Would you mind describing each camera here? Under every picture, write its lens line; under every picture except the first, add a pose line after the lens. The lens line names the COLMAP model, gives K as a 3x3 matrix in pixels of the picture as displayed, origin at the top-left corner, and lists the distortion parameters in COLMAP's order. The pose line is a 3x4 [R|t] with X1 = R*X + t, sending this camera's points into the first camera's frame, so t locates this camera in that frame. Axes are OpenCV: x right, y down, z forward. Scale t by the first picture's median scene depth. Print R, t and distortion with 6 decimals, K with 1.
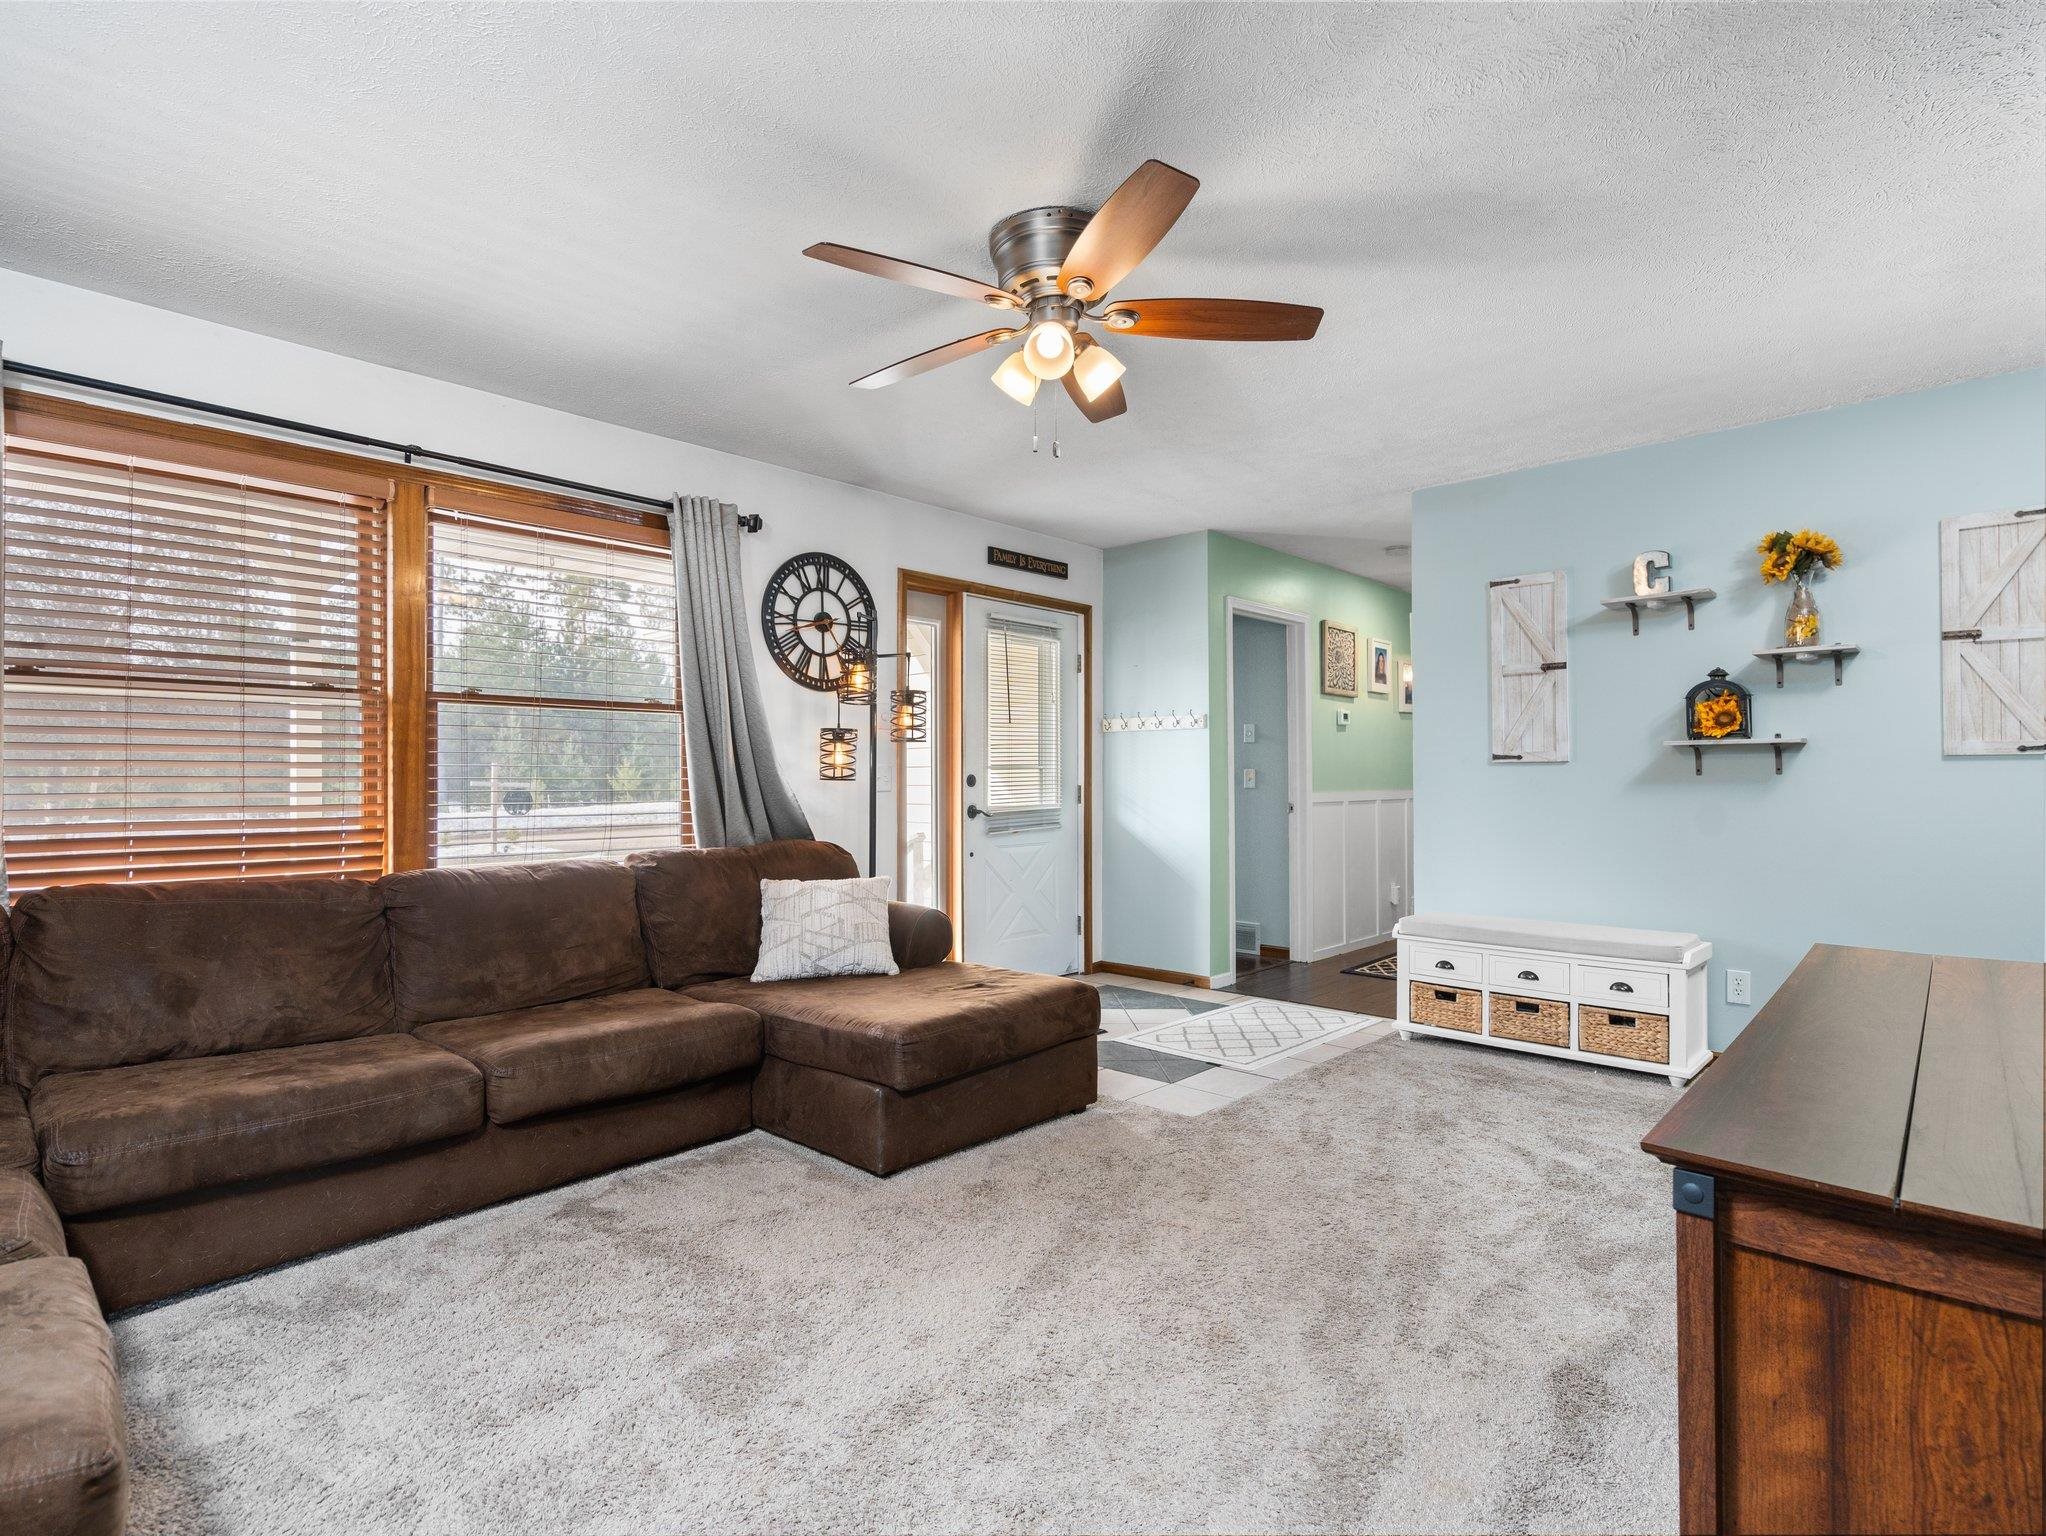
lens RADIAL K [[1033.9, 0, 1023.0], [0, 1033.9, 768.0], [0, 0, 1]] dist [-0.001297, 0.000355]
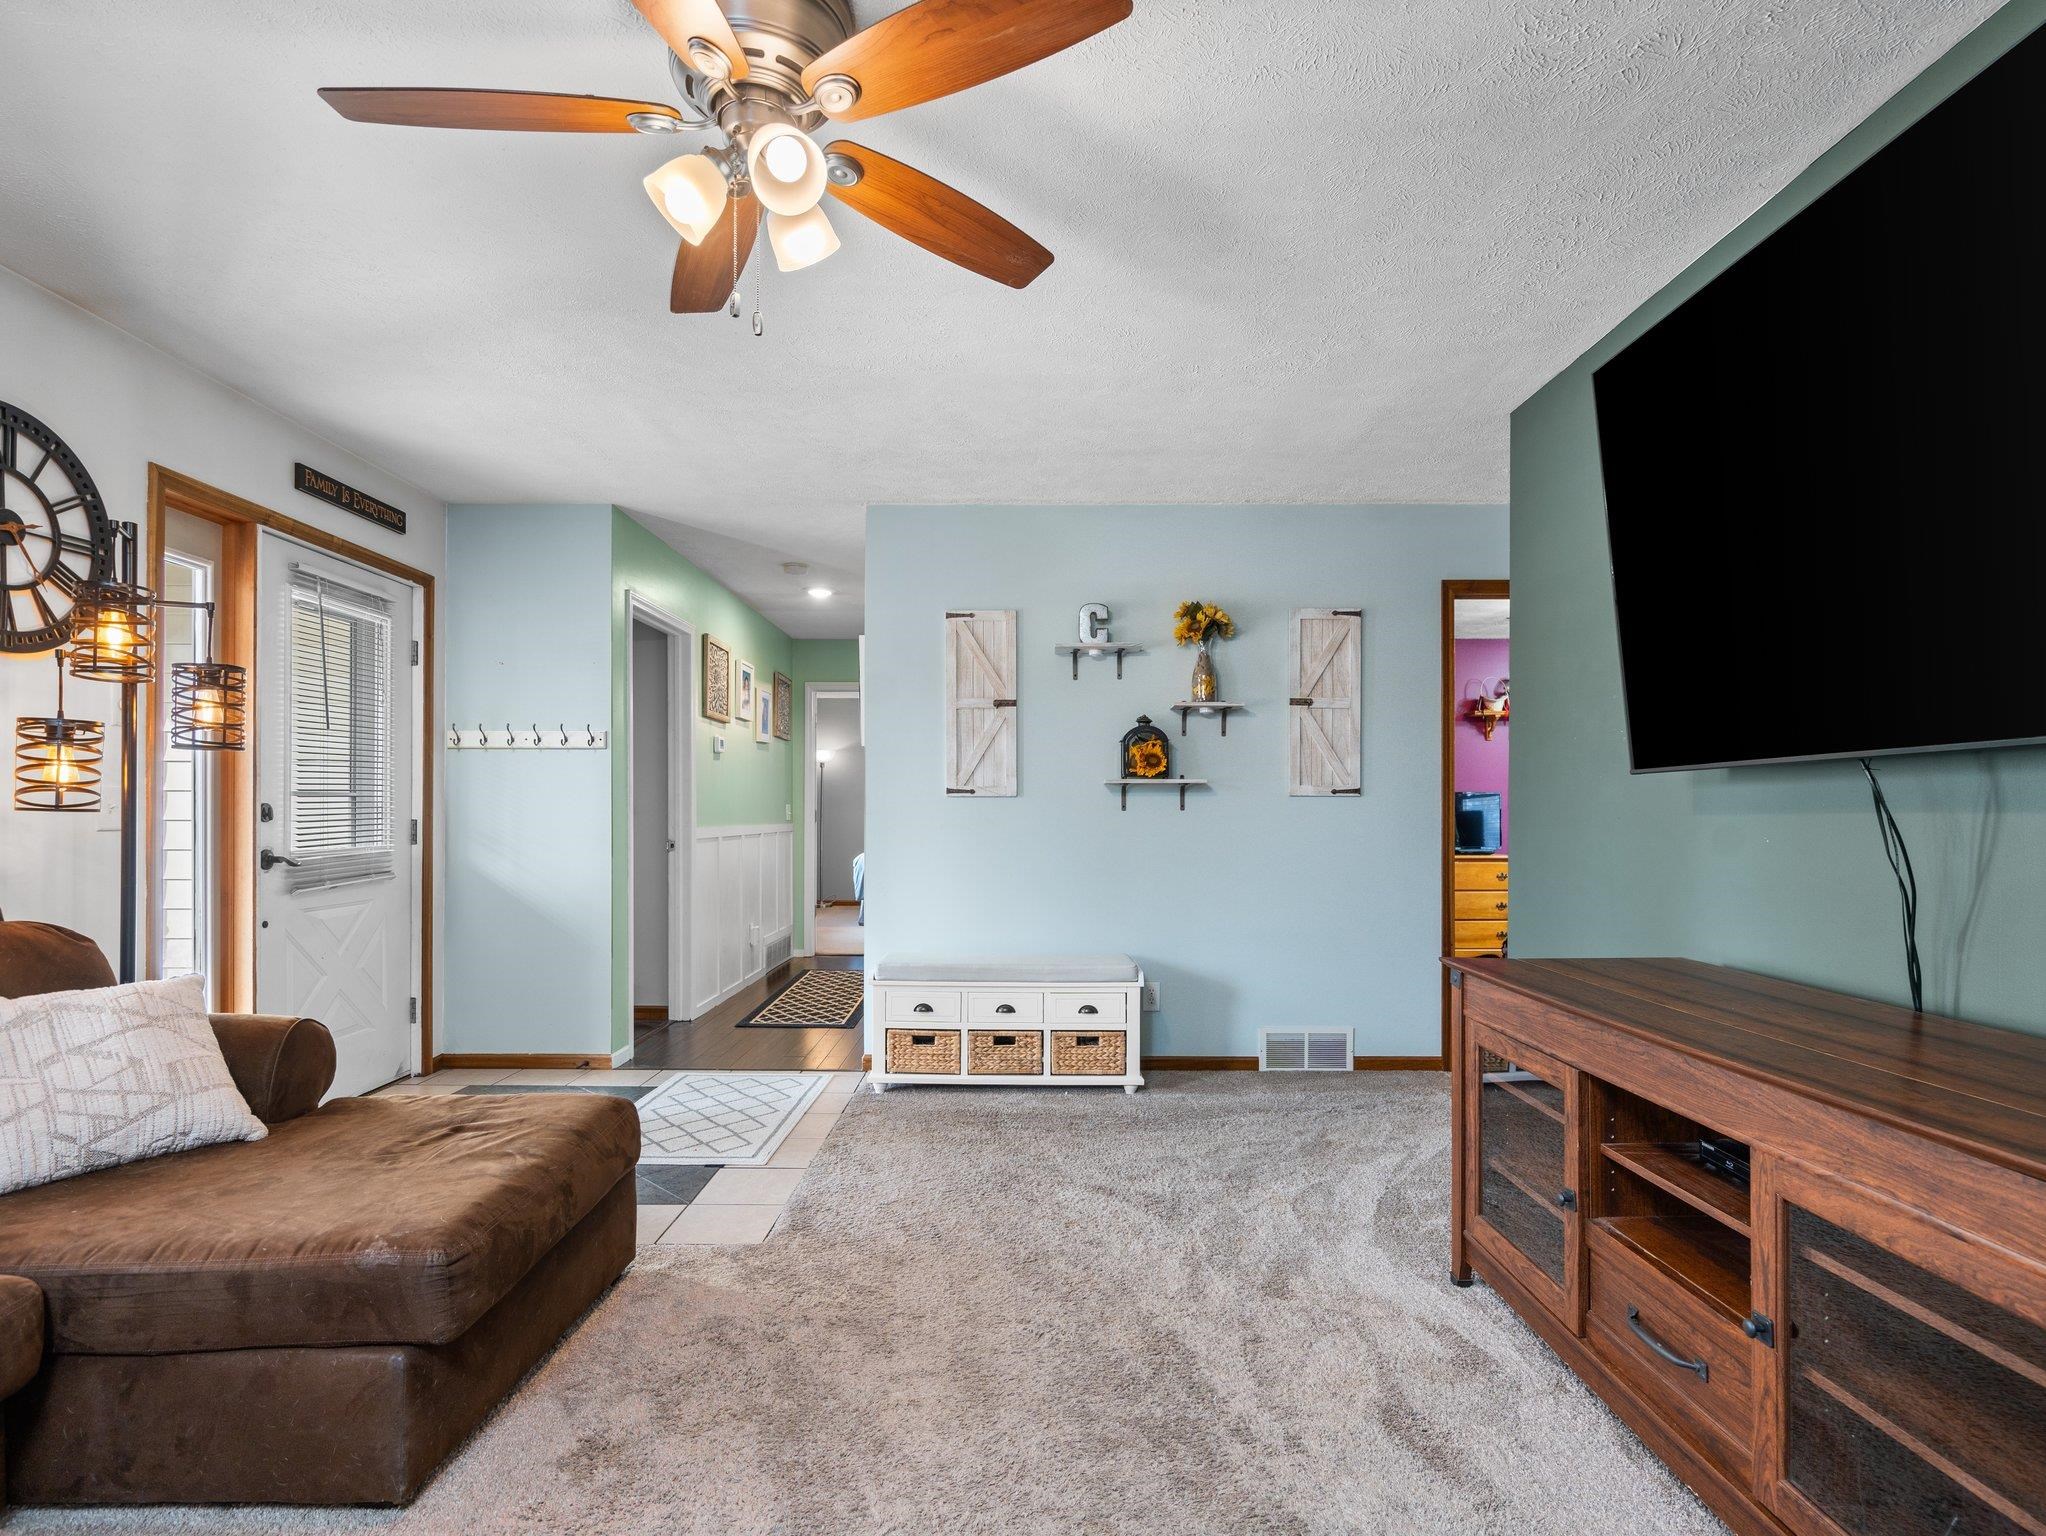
lens RADIAL K [[1051.6, 0, 1025.9], [0, 1051.6, 812.0], [0, 0, 1]] dist [-0.012973, 0.008761]
pose [[0.736775, 0.004245, 0.676125, -0.177377], [-0.011775, 0.999909, 0.006554, 0.002338], [-0.676035, -0.012790, 0.736758, 0.221379]]
